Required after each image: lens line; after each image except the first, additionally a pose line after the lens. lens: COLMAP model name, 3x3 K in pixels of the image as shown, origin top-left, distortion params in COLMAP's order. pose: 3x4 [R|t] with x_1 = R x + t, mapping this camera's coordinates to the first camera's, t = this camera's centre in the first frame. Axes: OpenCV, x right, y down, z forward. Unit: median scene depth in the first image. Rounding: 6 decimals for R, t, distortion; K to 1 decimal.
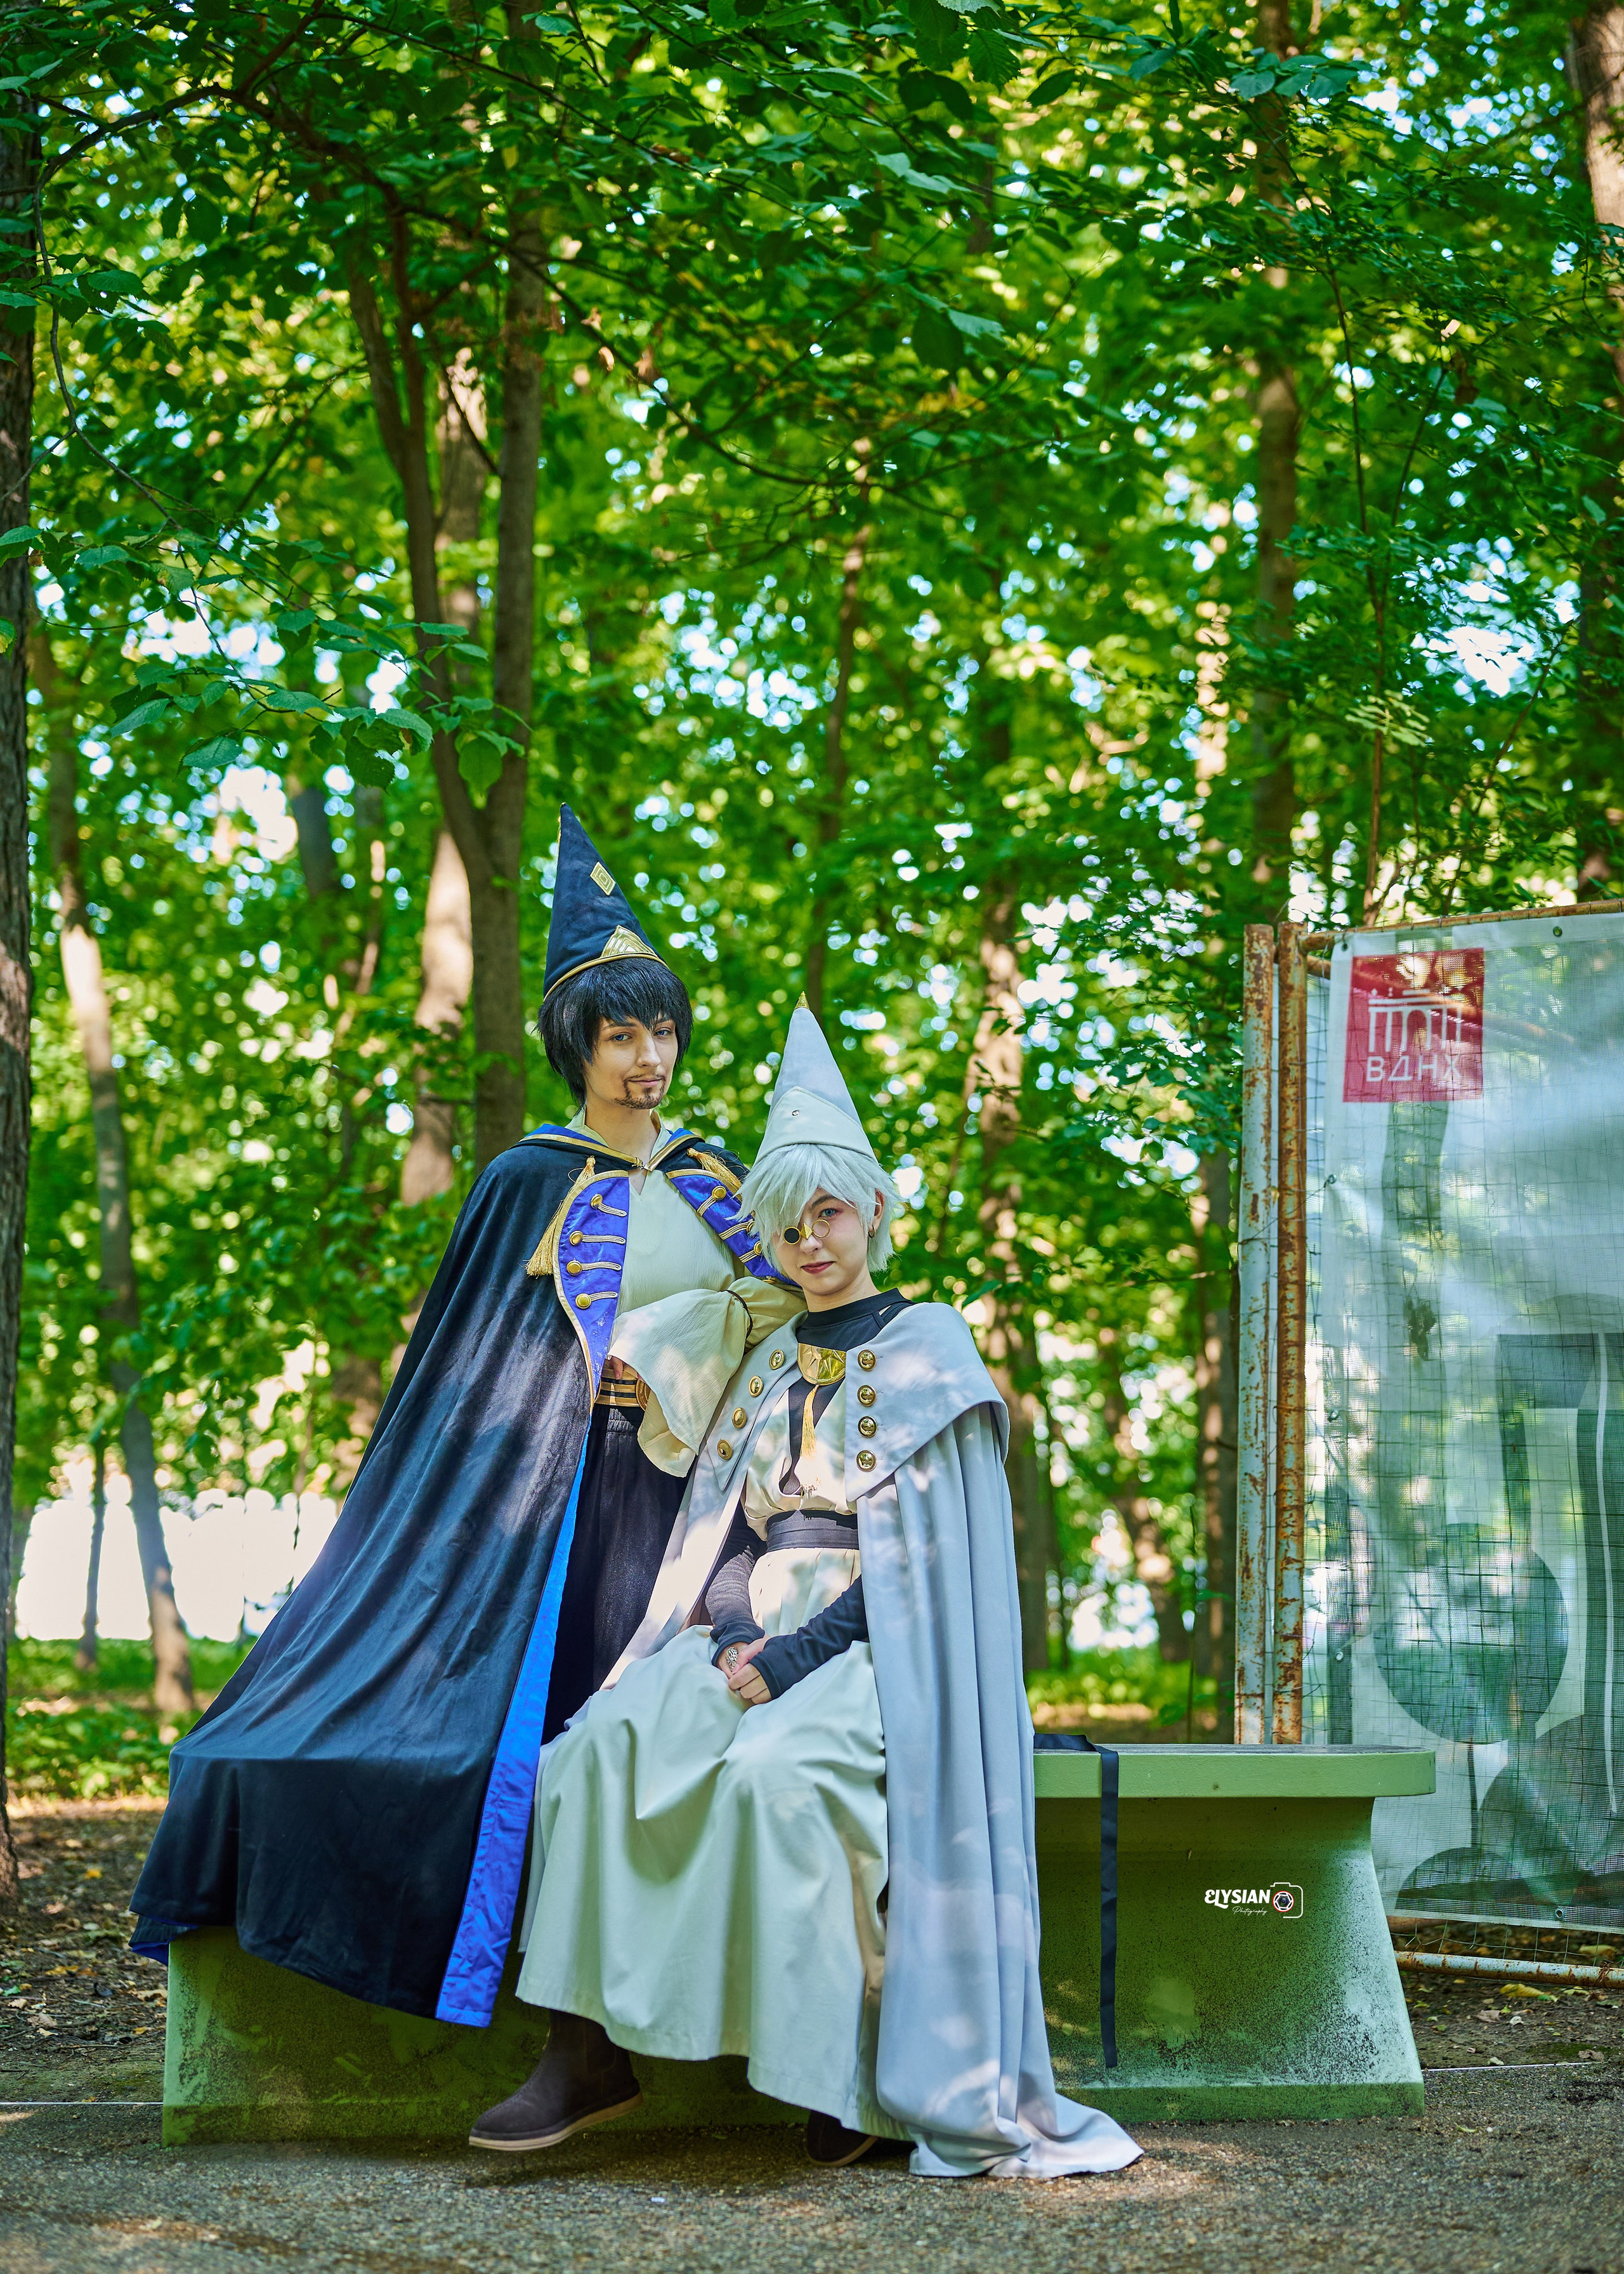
lens RADIAL K [[3496.0, 0, 818.2], [0, 3496.0, 1139.2], [0, 0, 1]] dist [0.010050, -0.013061]
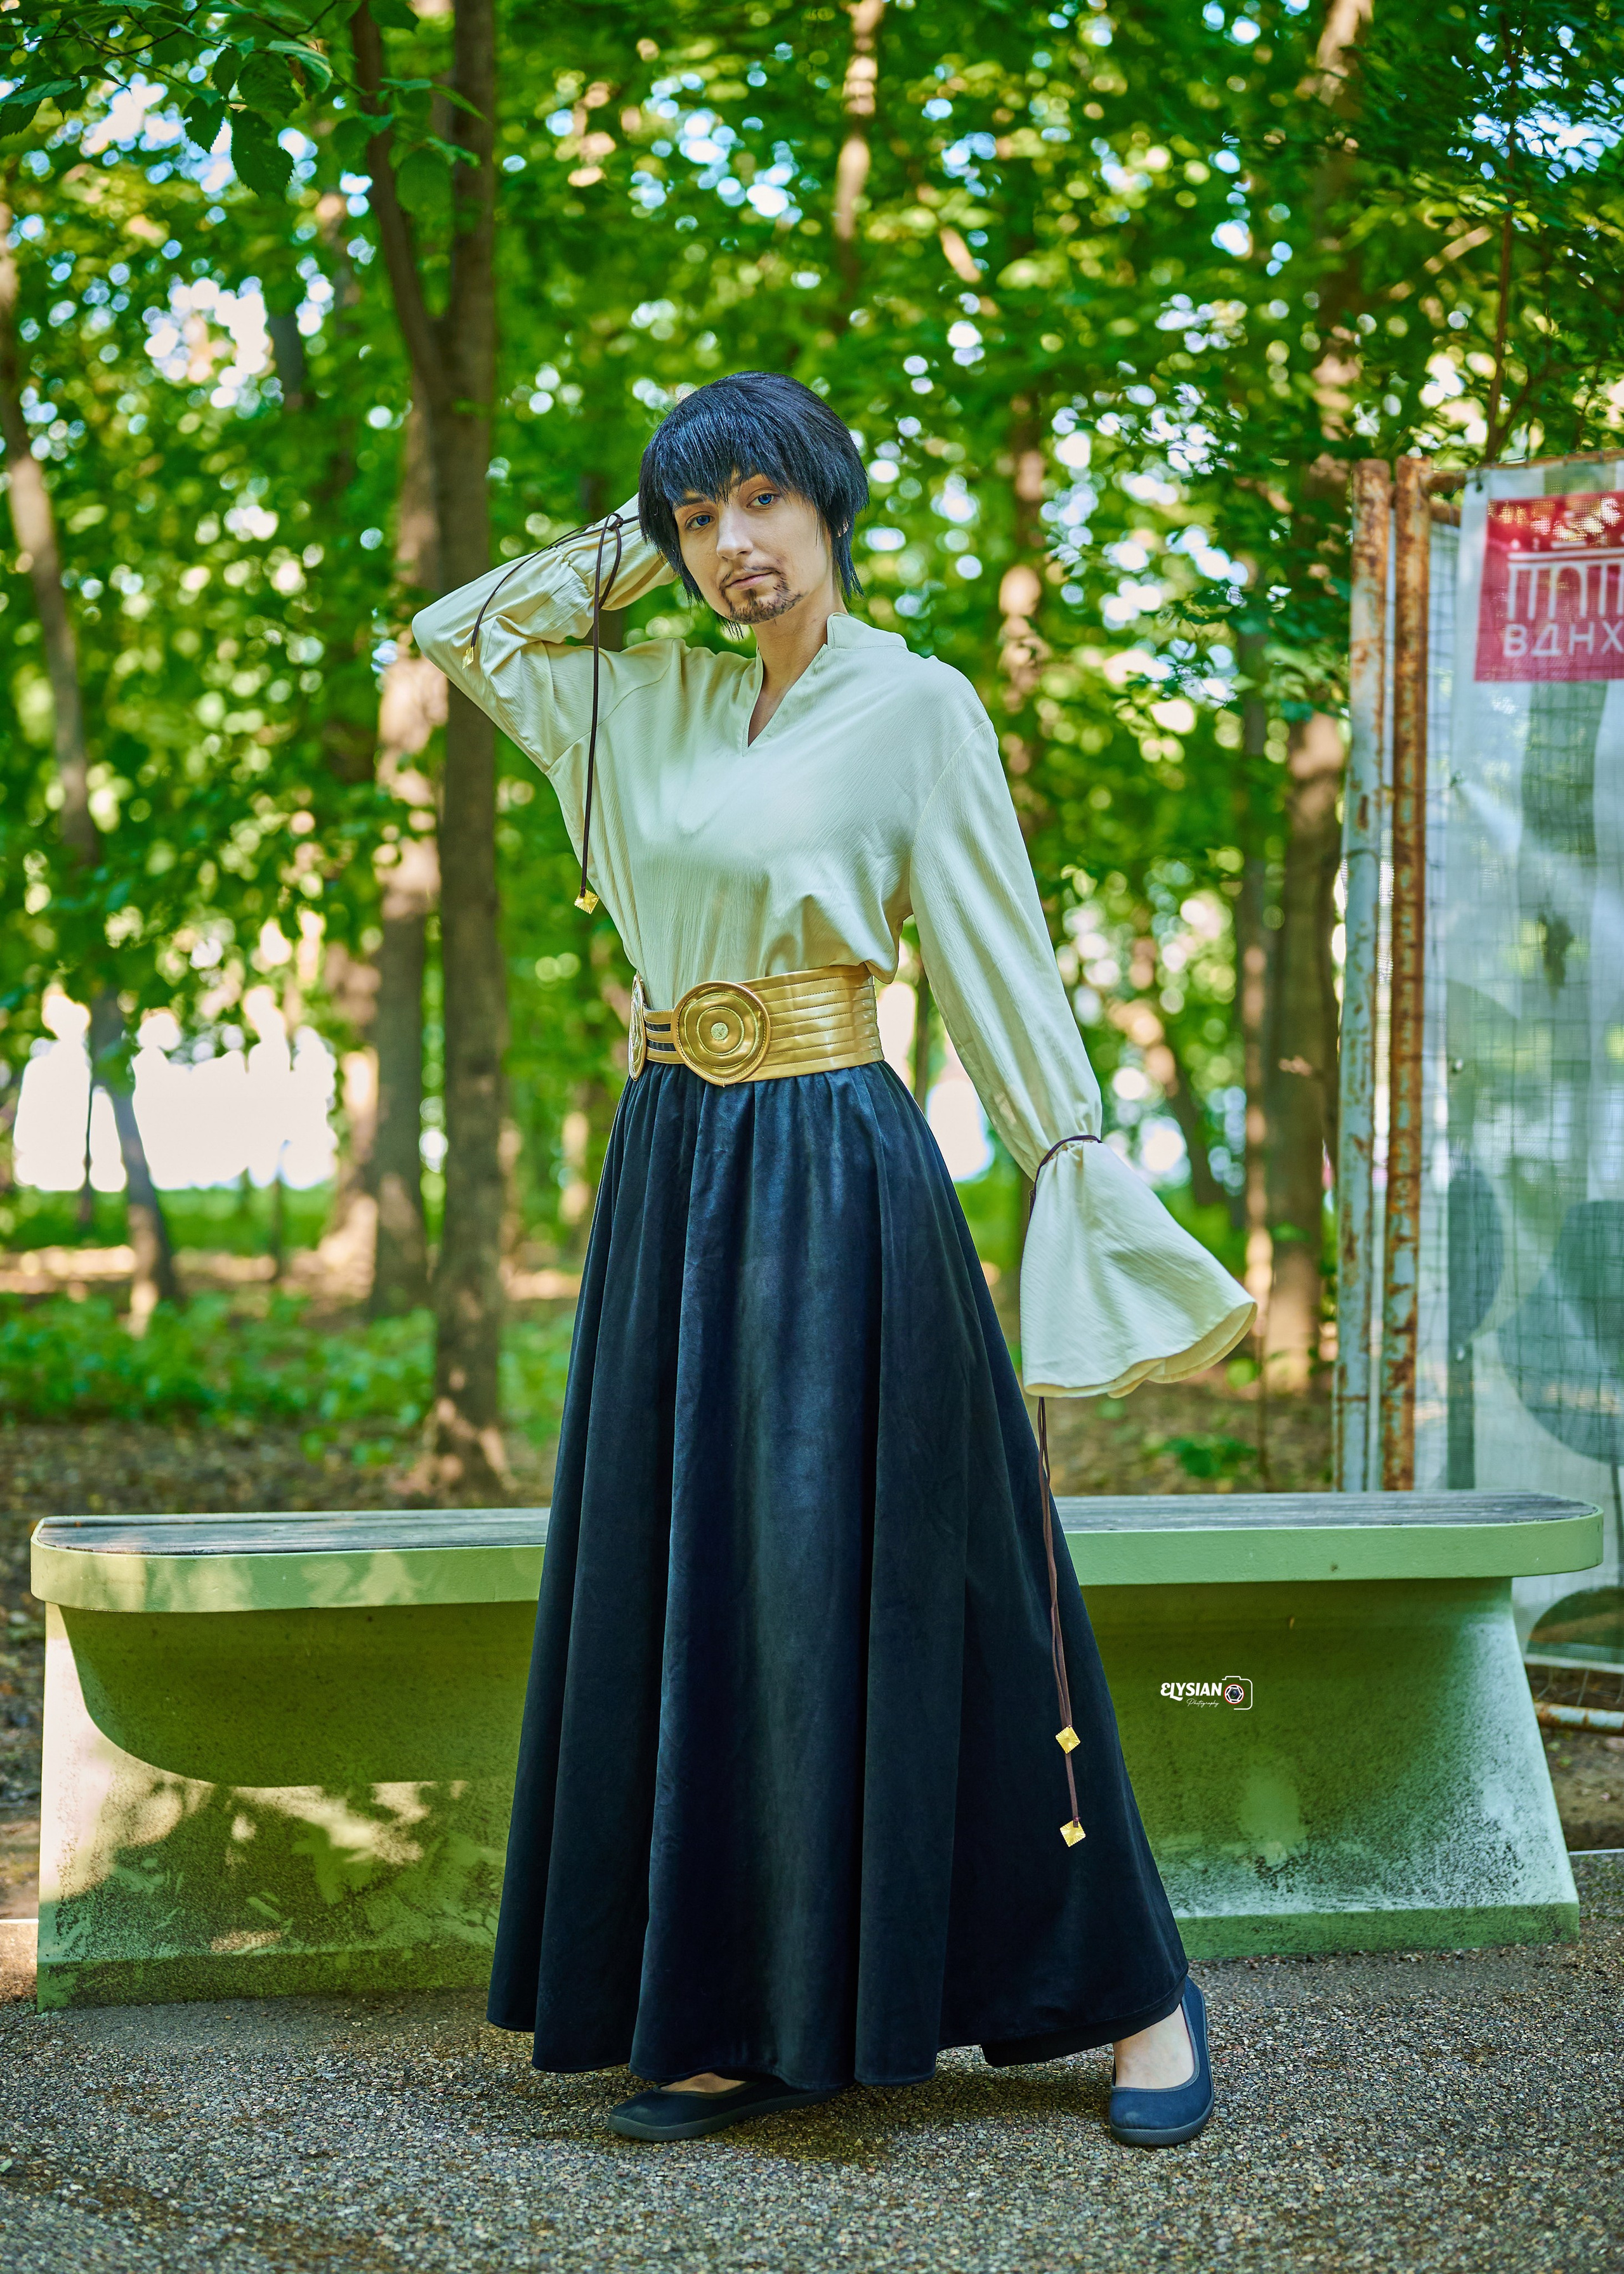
lens RADIAL K [[3579.1, 0, 776.7], [0, 3579.1, 1145.1], [0, 0, 1]] dist [0.011599, 0.062258]
pose [[0.999817, -0.009297, -0.016712, 0.000650], [0.011467, 0.990801, 0.134840, -0.018004], [0.015304, -0.135007, 0.990726, 0.156910]]
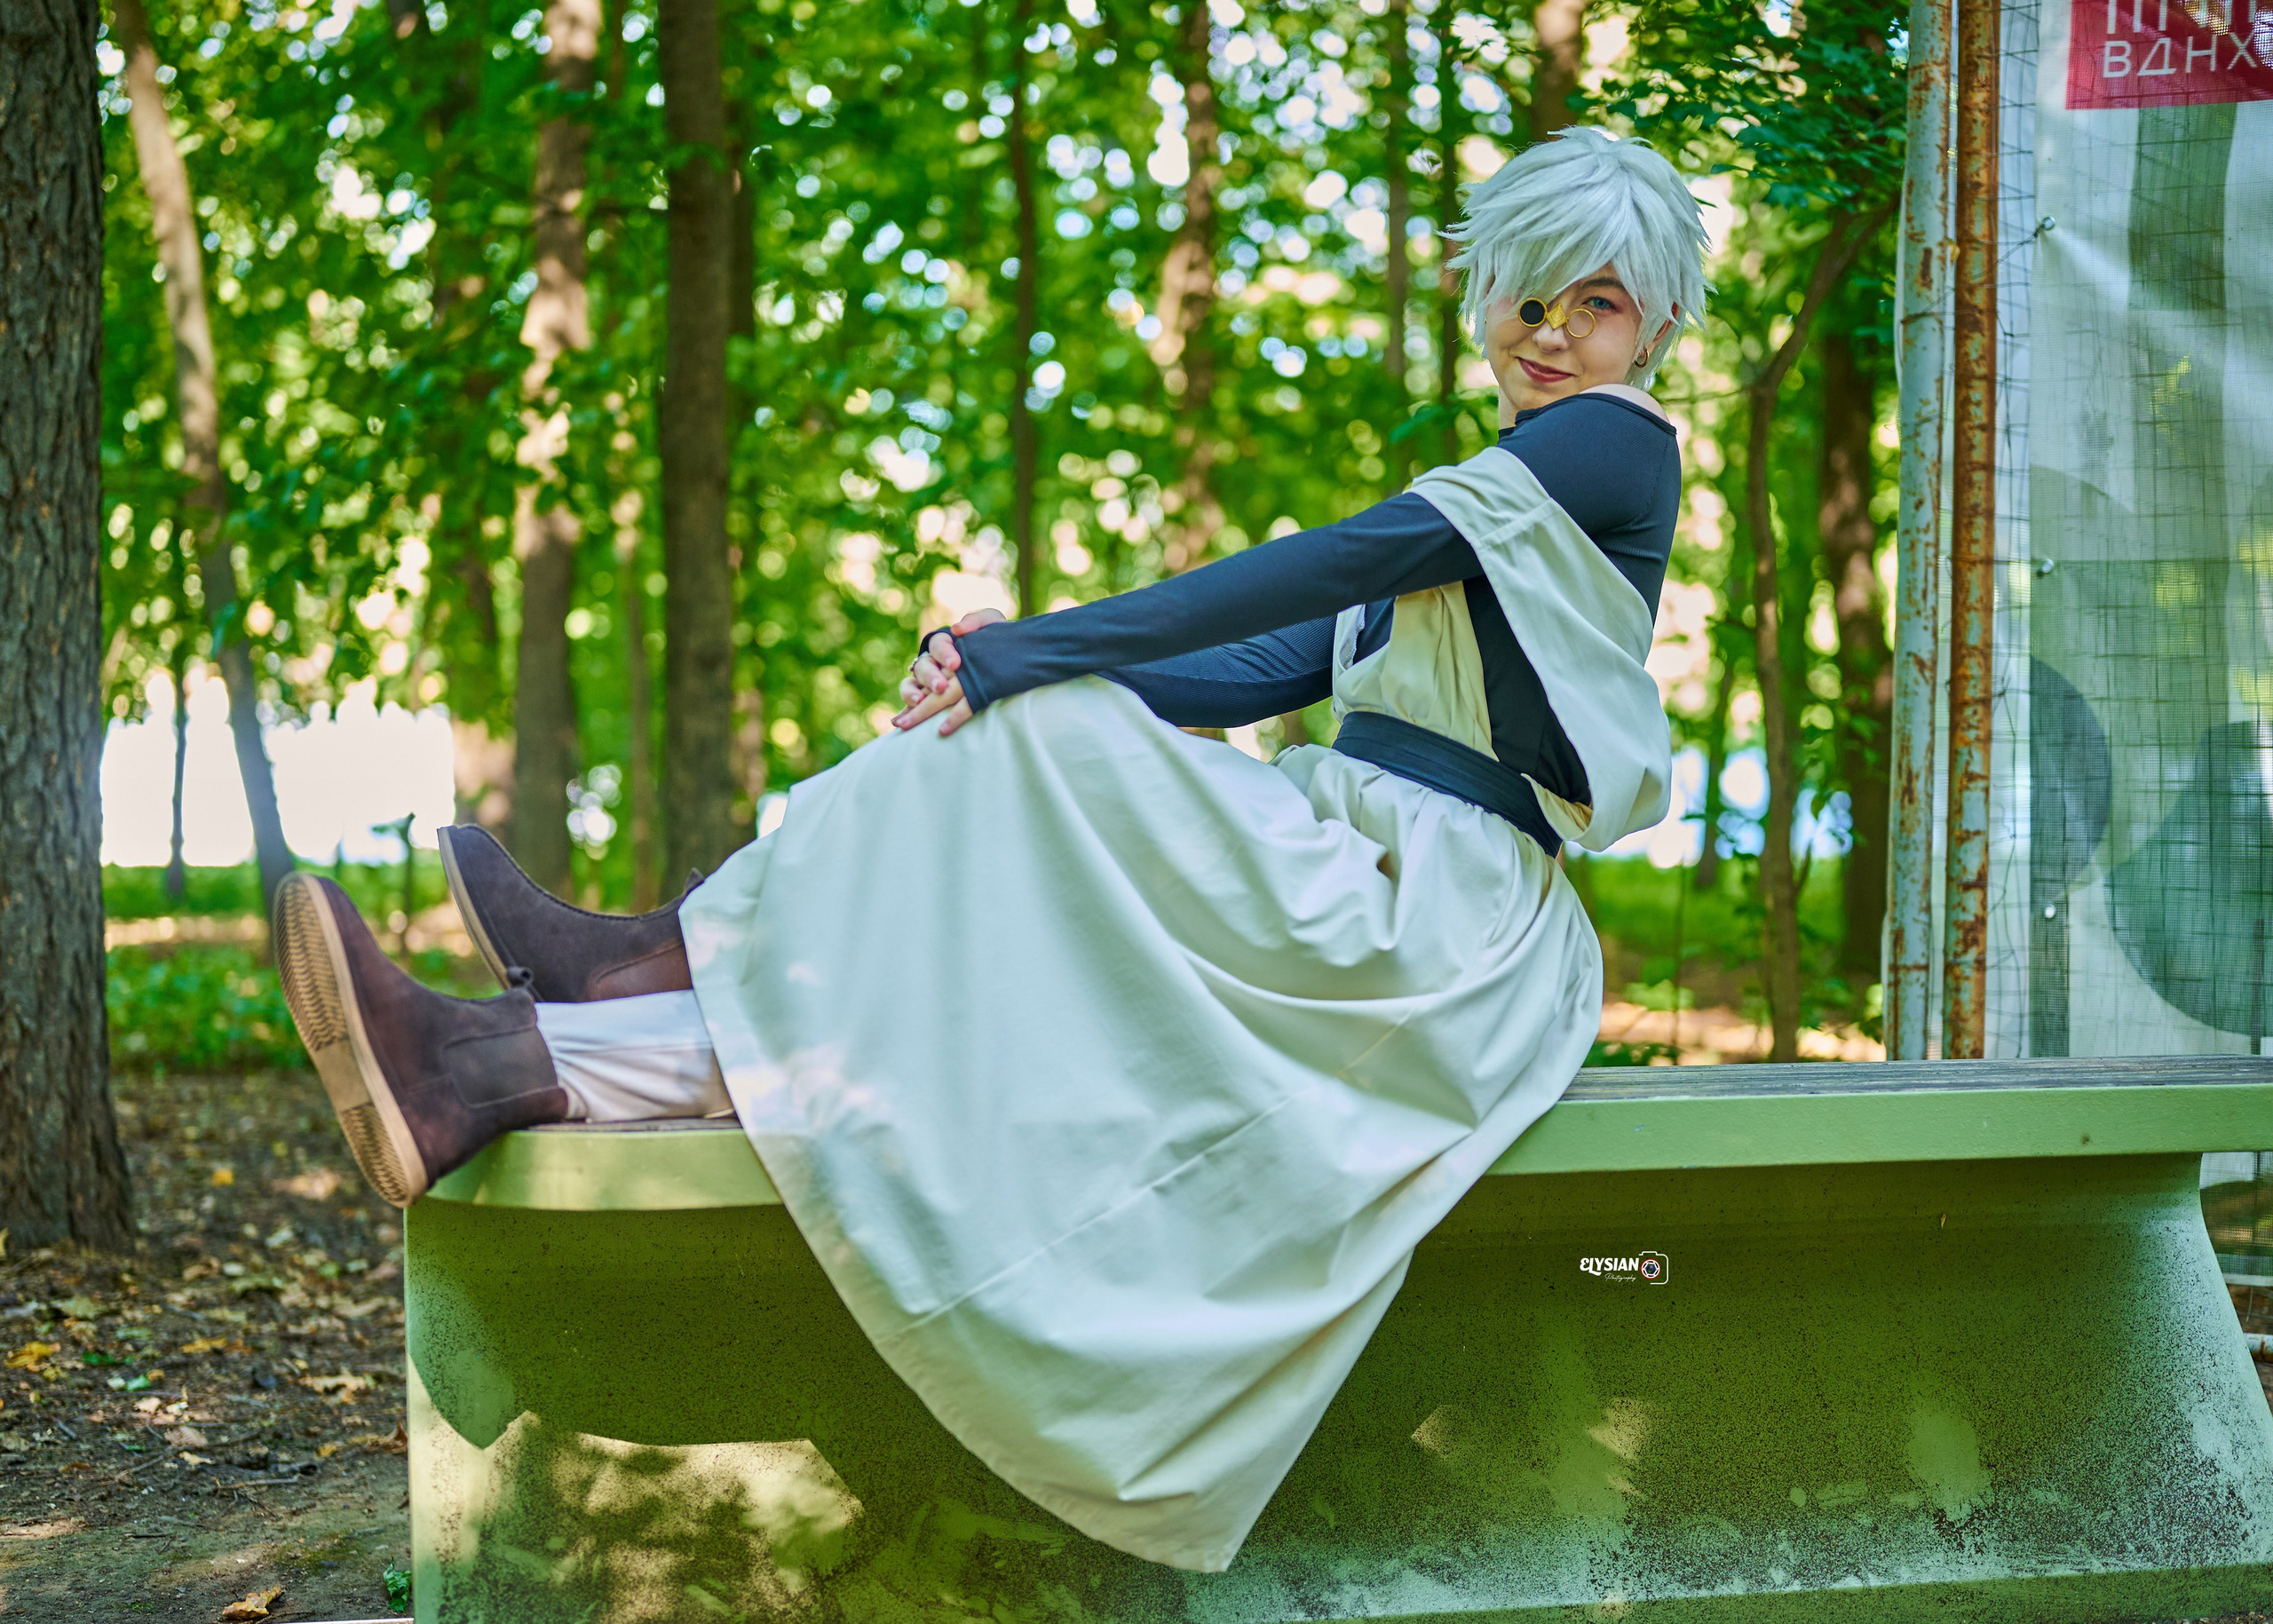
lens RADIAL K [[3577.4, 0, 1136.1], [0, 3577.4, 824.4], [0, 0, 1]] dist [0.011599, 0.062258]
pose [[0.998093, -0.013840, 0.060152, -0.074858], [0.005599, 0.990821, 0.135067, 0.032095], [-0.061469, -0.134472, 0.989009, 0.299234]]
